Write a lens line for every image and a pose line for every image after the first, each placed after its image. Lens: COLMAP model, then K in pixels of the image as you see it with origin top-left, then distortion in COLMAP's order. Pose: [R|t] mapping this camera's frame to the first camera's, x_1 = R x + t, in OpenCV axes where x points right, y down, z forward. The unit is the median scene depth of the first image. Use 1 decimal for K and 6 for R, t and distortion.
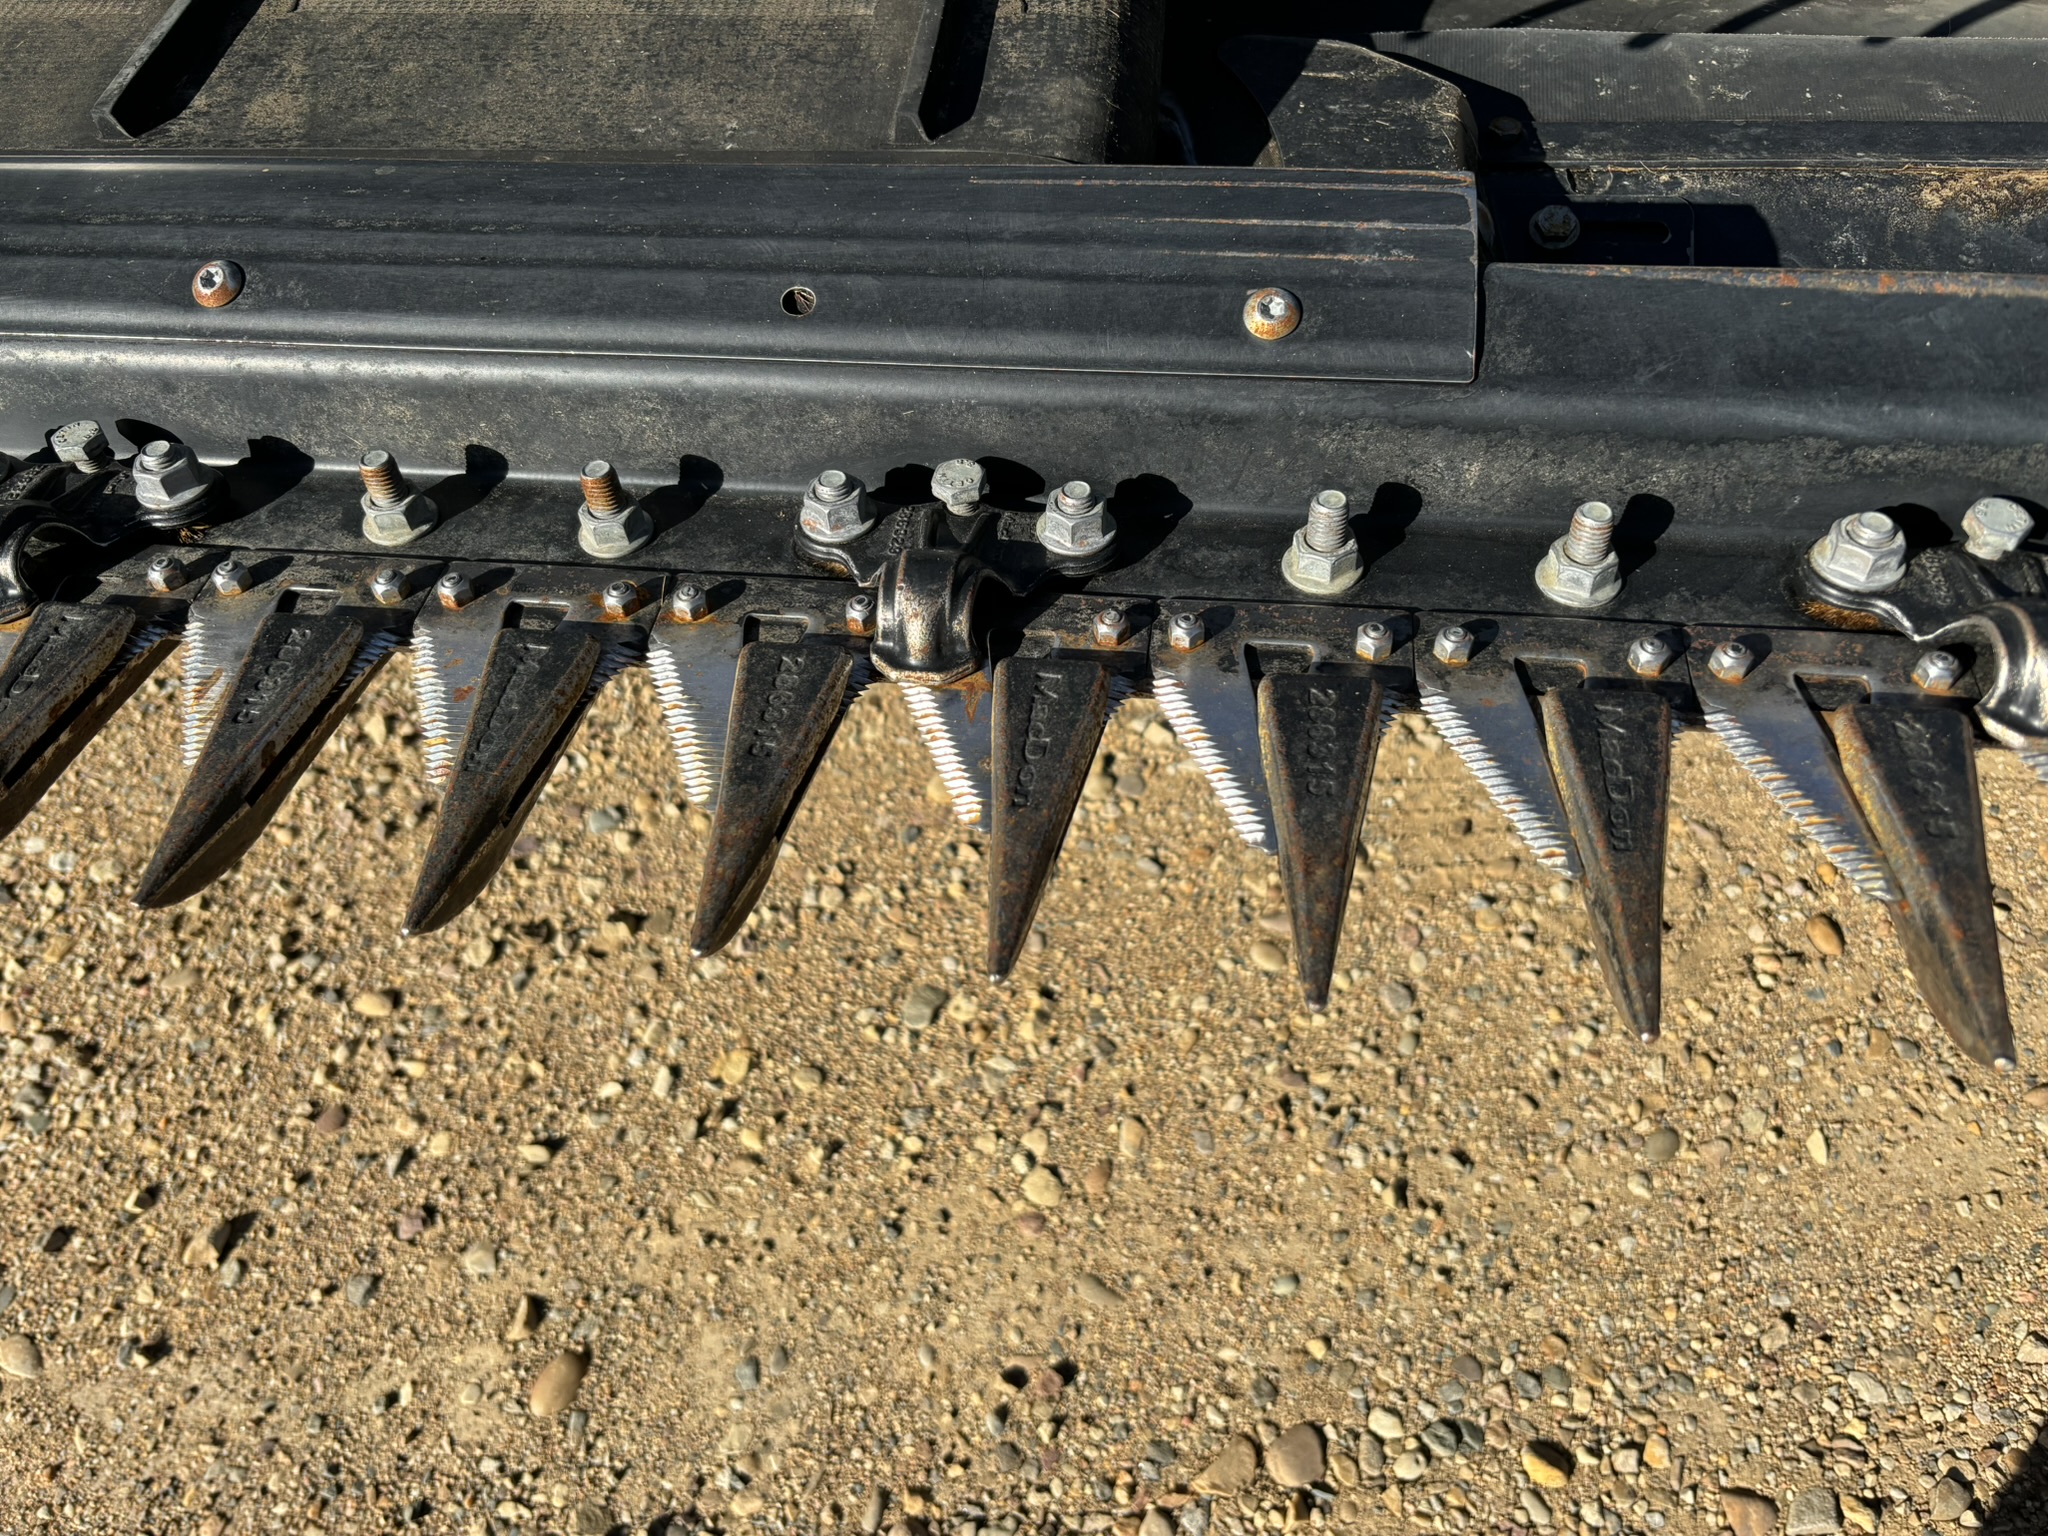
lens RADIAL K [[1570.4, 0, 1017.5], [0, 1570.4, 758.7], [0, 0, 1]] dist [0.014996, -0.003731]
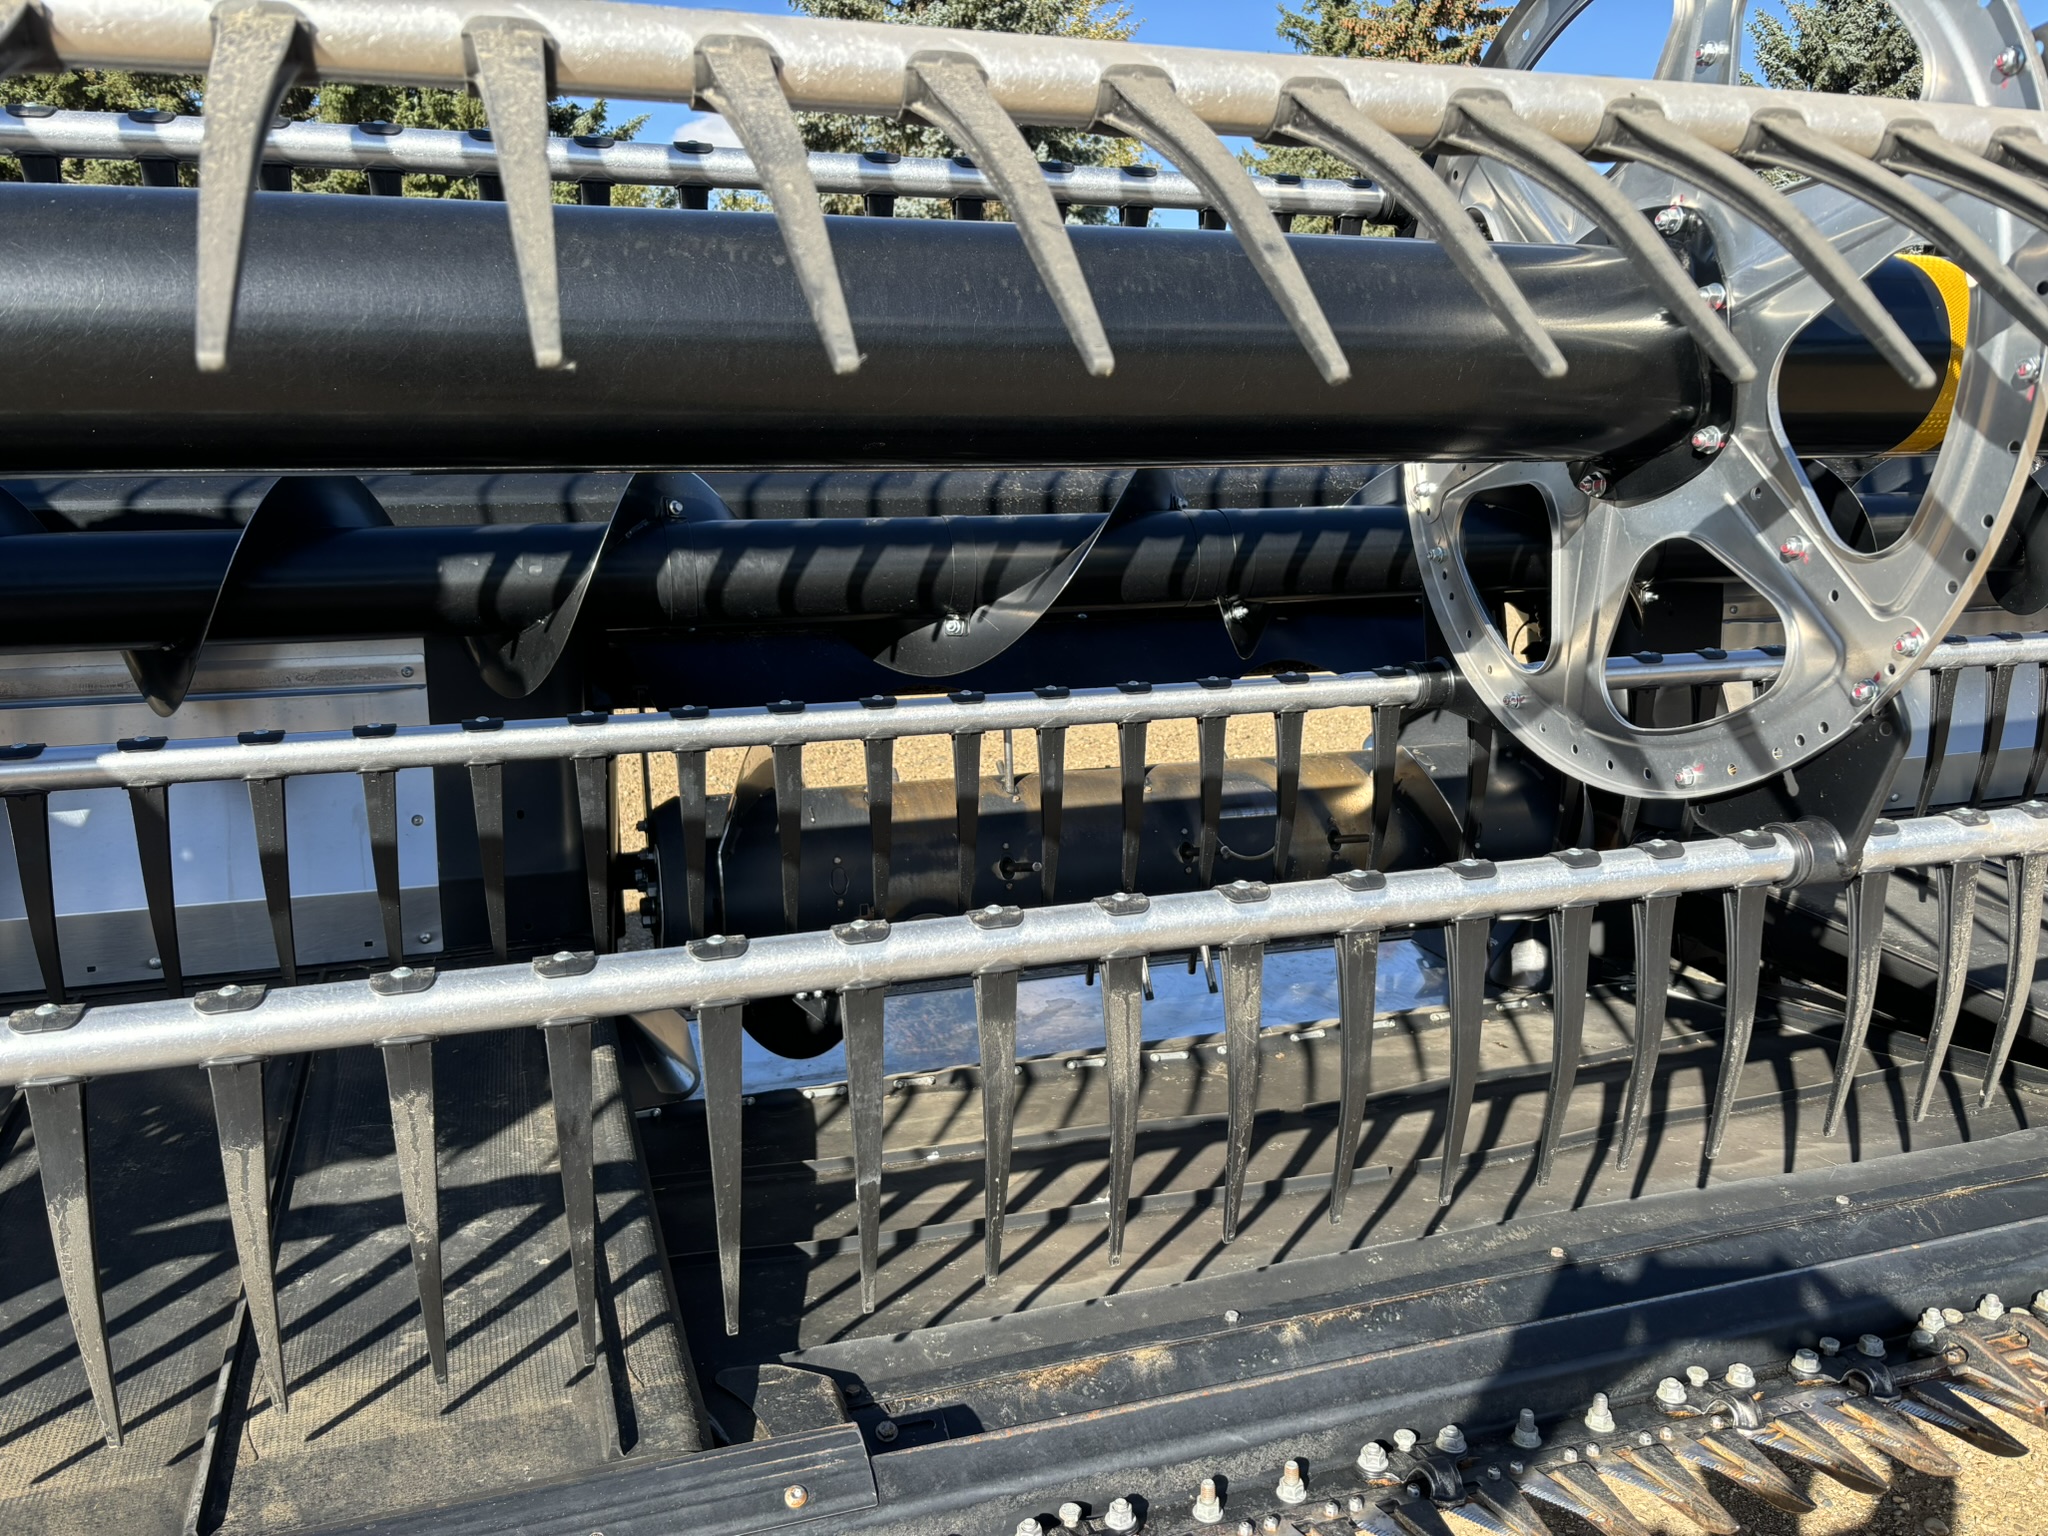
lens RADIAL K [[1565.5, 0, 1036.7], [0, 1565.5, 763.9], [0, 0, 1]] dist [0.048422, -0.065249]
pose [[0.894347, -0.022909, 0.446787, -0.582800], [0.312547, 0.746544, -0.587356, 0.437220], [-0.320091, 0.664942, 0.674829, -1.575407]]
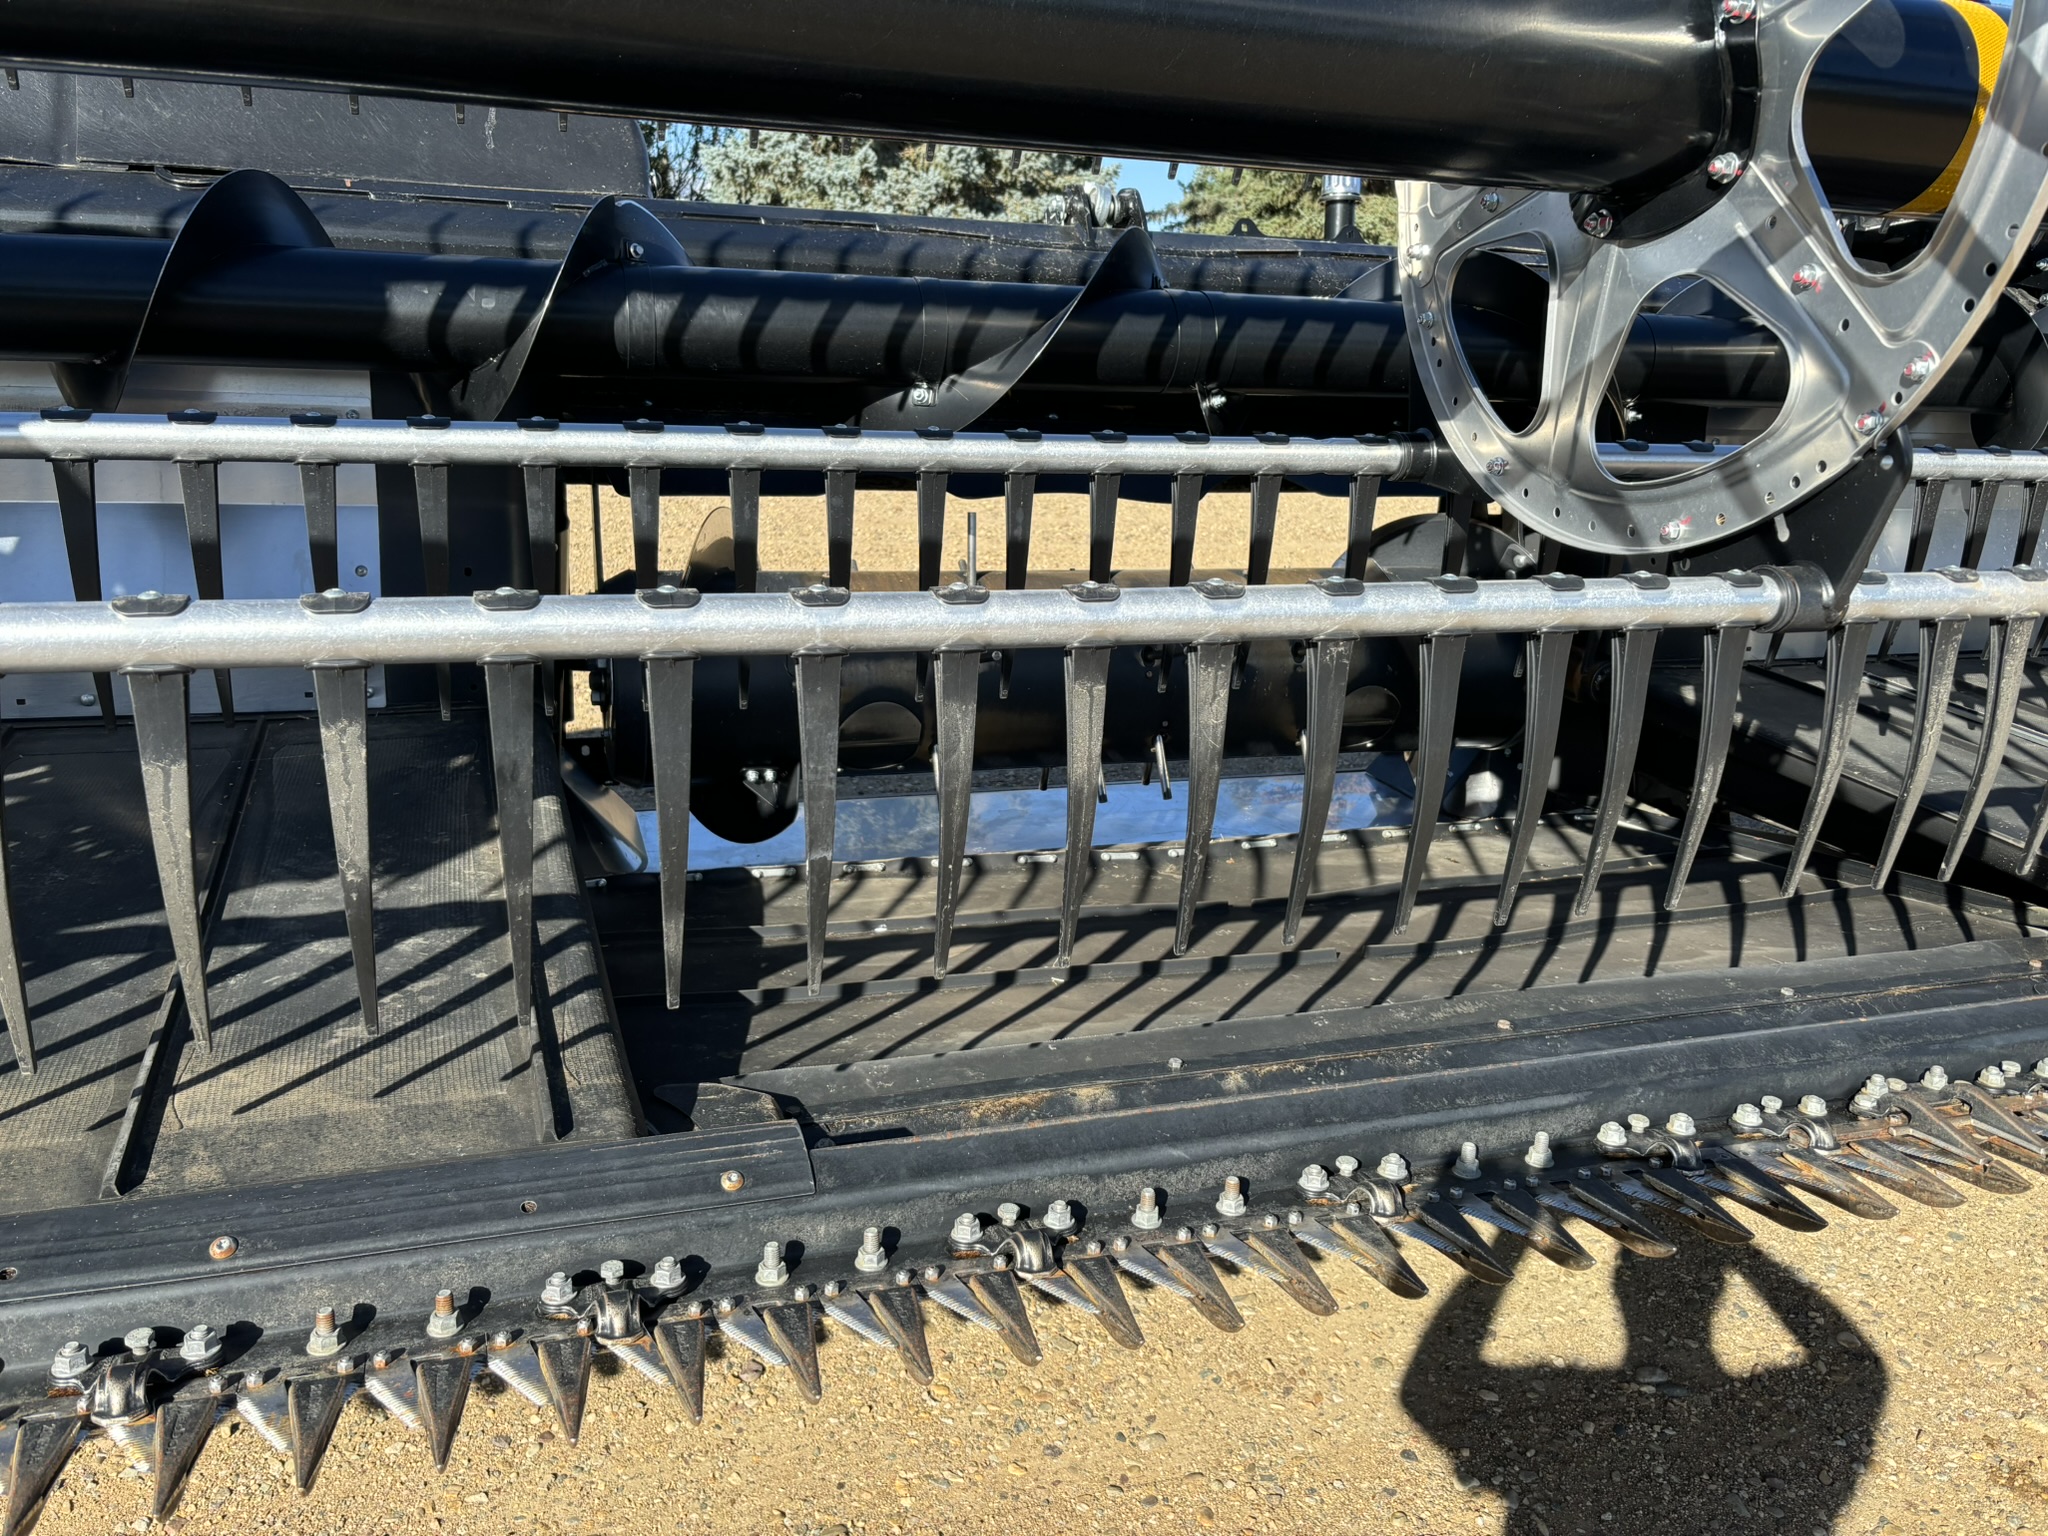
lens RADIAL K [[1570.4, 0, 1017.5], [0, 1570.4, 758.7], [0, 0, 1]] dist [0.014996, -0.003731]
pose [[0.887380, -0.015930, 0.460763, -0.562439], [0.287267, 0.800789, -0.525561, 0.608116], [-0.360602, 0.598735, 0.715180, -1.316063]]
